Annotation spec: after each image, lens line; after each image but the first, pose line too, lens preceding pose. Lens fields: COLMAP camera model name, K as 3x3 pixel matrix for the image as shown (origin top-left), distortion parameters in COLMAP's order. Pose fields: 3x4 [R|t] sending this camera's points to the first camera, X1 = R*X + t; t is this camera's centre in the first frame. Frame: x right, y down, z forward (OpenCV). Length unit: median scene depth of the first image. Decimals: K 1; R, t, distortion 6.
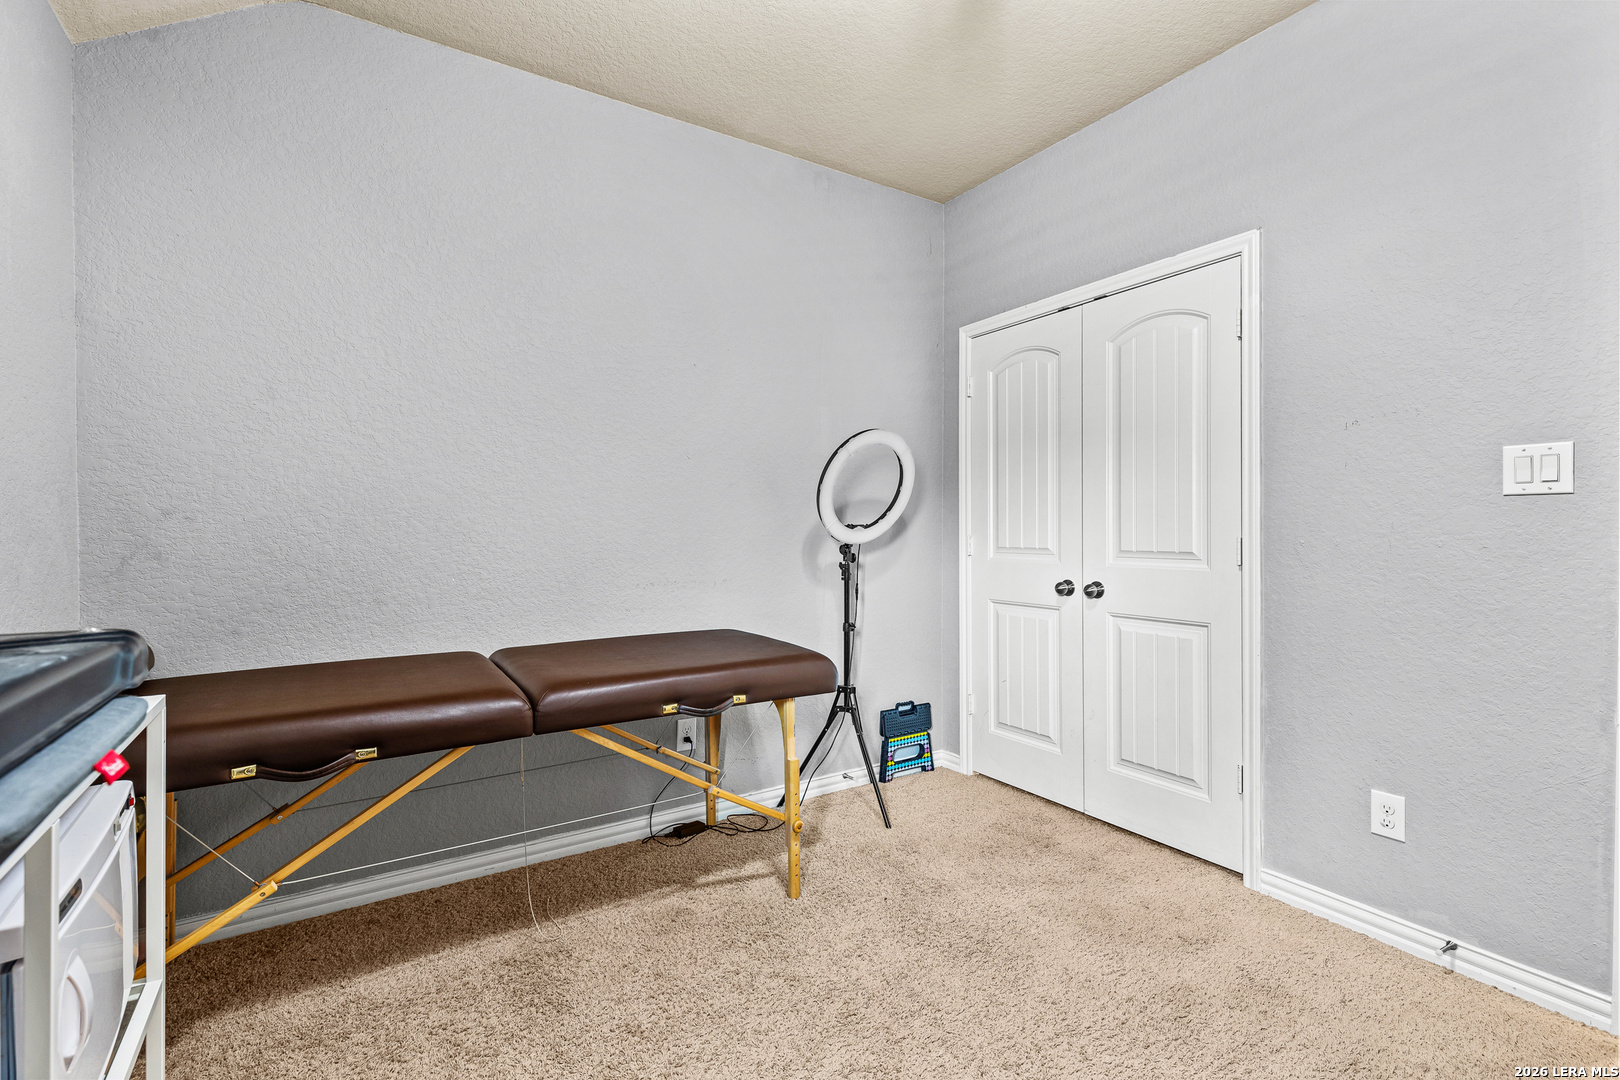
lens RADIAL K [[733.5, 0, 806.0], [0, 733.5, 541.2], [0, 0, 1]] dist [0.008123, -0.000474]
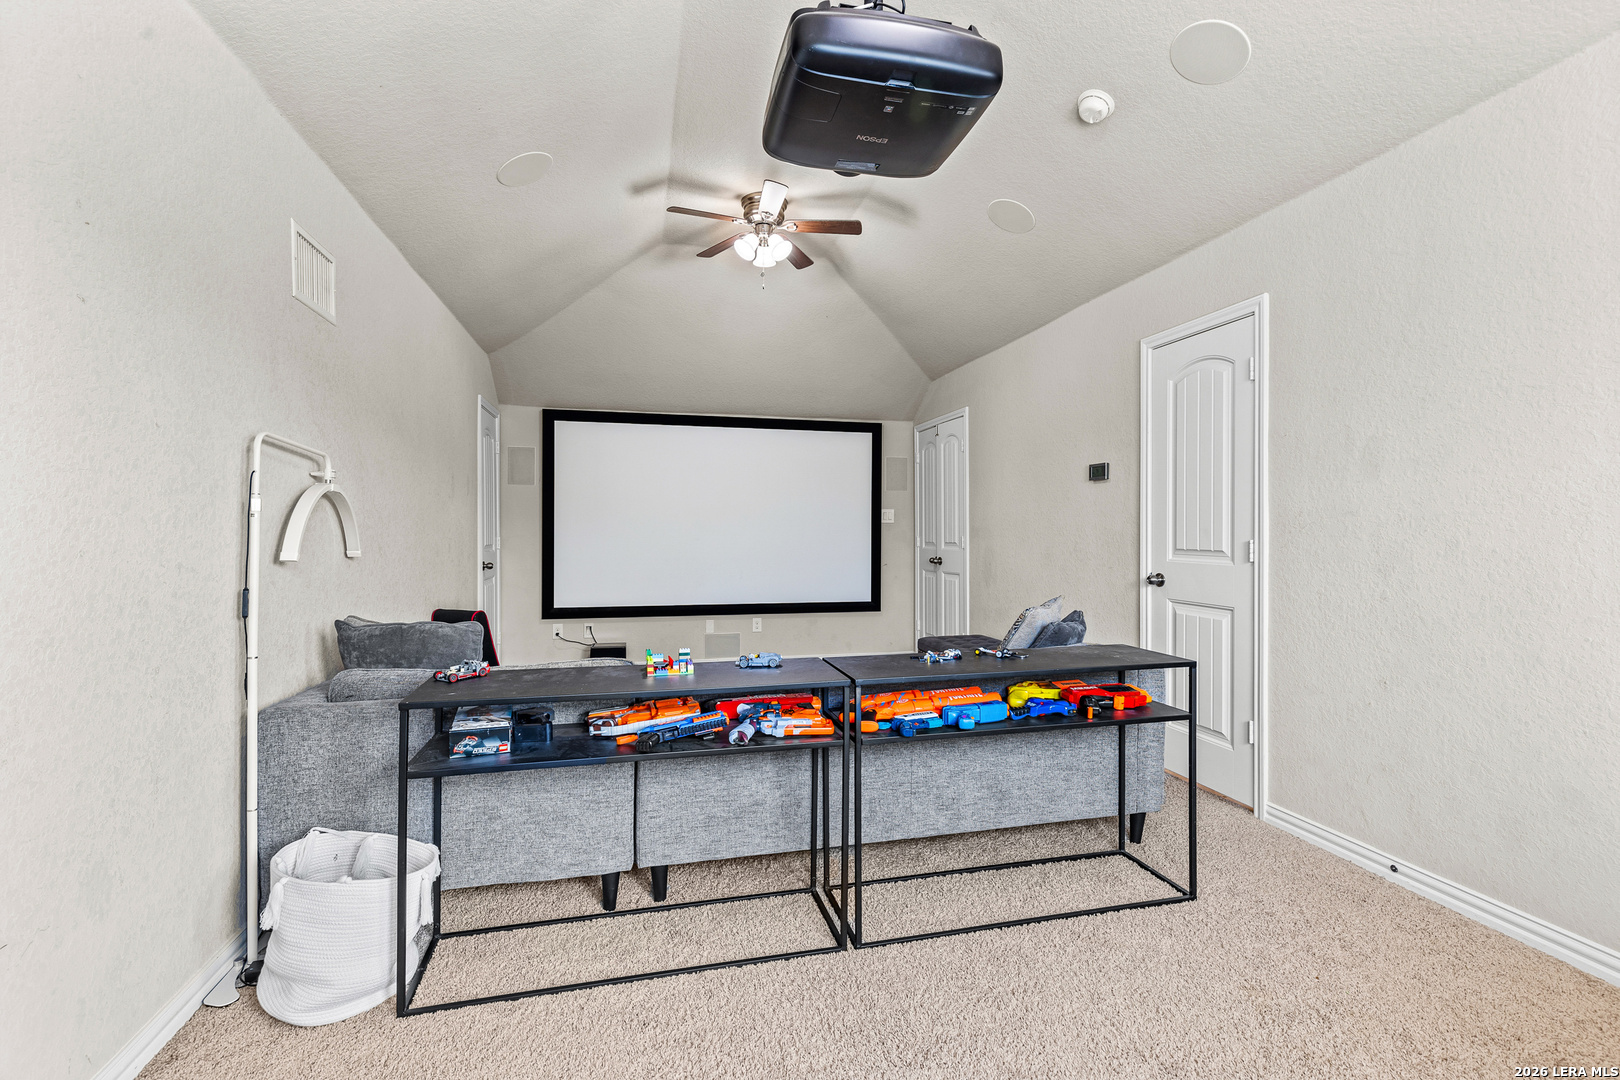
lens RADIAL K [[733.5, 0, 809.8], [0, 733.5, 532.6], [0, 0, 1]] dist [0.008123, -0.000474]
pose [[0.950430, 0.002938, -0.310924, 0.224463], [-0.007338, 0.999889, -0.012982, 0.005081], [0.310852, 0.014620, 0.950346, -0.362828]]
